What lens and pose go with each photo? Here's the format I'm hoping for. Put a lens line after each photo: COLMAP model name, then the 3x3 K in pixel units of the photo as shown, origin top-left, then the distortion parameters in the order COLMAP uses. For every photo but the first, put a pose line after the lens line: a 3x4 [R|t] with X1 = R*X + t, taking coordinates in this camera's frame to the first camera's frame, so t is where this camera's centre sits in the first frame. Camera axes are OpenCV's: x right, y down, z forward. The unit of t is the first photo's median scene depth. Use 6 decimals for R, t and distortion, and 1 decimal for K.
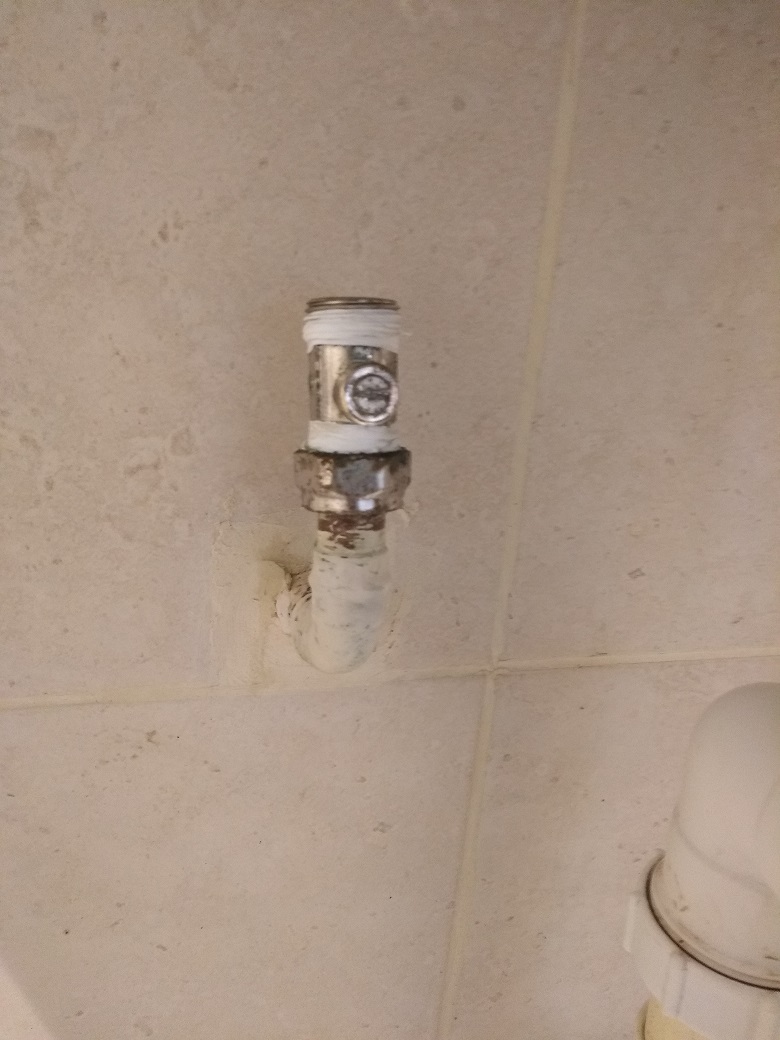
lens RADIAL K [[817.1, 0, 387.2], [0, 817.1, 510.6], [0, 0, 1]] dist [0.069381, -0.105300]
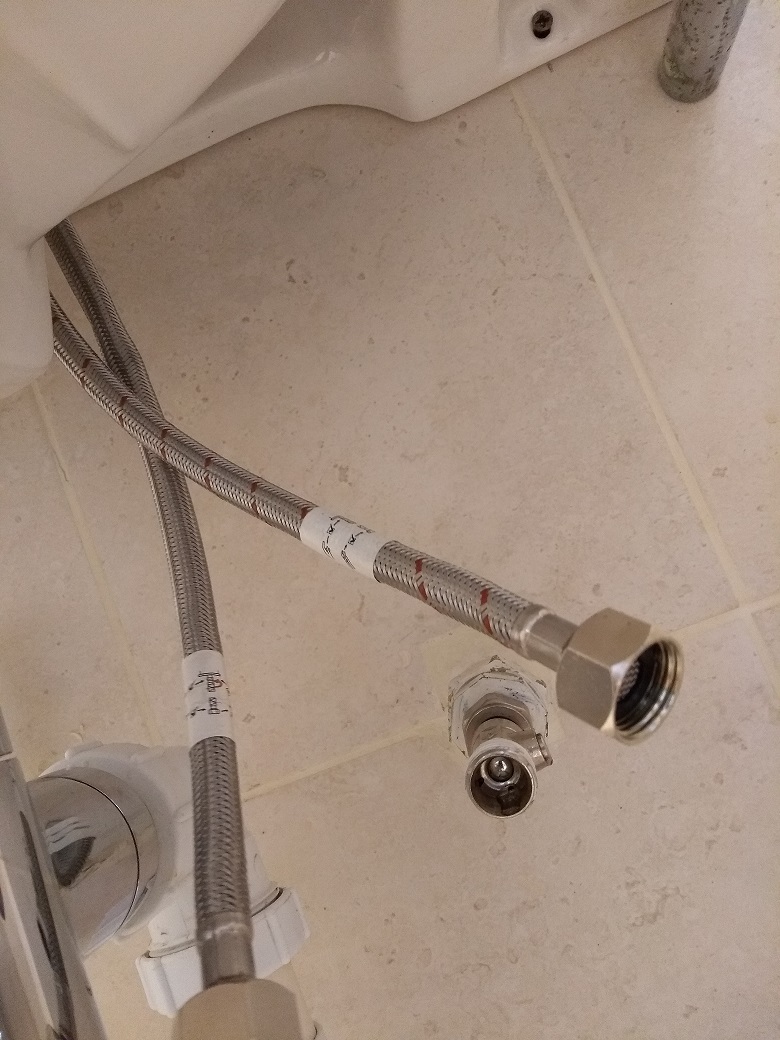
lens RADIAL K [[811.3, 0, 395.6], [0, 811.3, 517.5], [0, 0, 1]] dist [0.074672, -0.109367]
pose [[0.819800, -0.454796, -0.347977, 1.517186], [0.279399, 0.848092, -0.450195, 0.638131], [0.499864, 0.271845, 0.822336, -0.157427]]
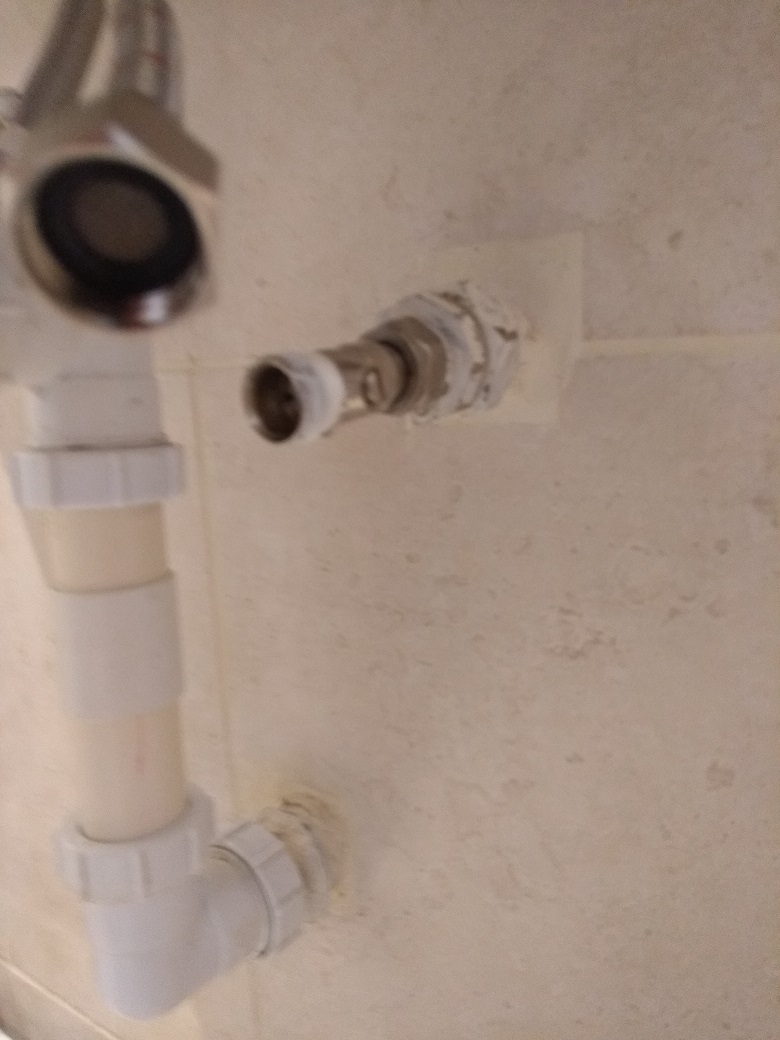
lens RADIAL K [[811.3, 0, 395.6], [0, 811.3, 517.5], [0, 0, 1]] dist [0.074672, -0.109367]
pose [[0.638780, 0.043713, -0.768147, 1.855435], [-0.162837, 0.983449, -0.079448, 0.653220], [0.751961, 0.175833, 0.635325, 0.558107]]
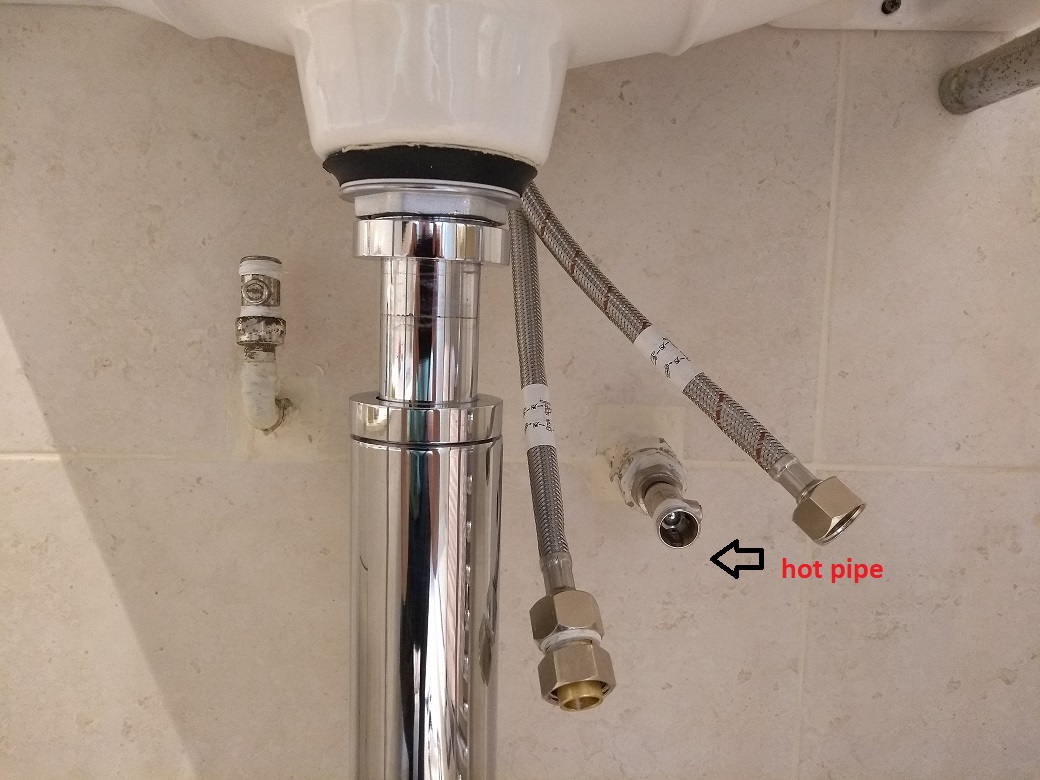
lens RADIAL K [[811.3, 0, 520.0], [0, 811.3, 390.0], [0, 0, 1]] dist [0.074672, -0.109367]
pose [[0.976552, -0.031909, -0.212902, 1.097171], [-0.018613, 0.972737, -0.231164, 0.604075], [0.214473, 0.229707, 0.949335, -0.950280]]
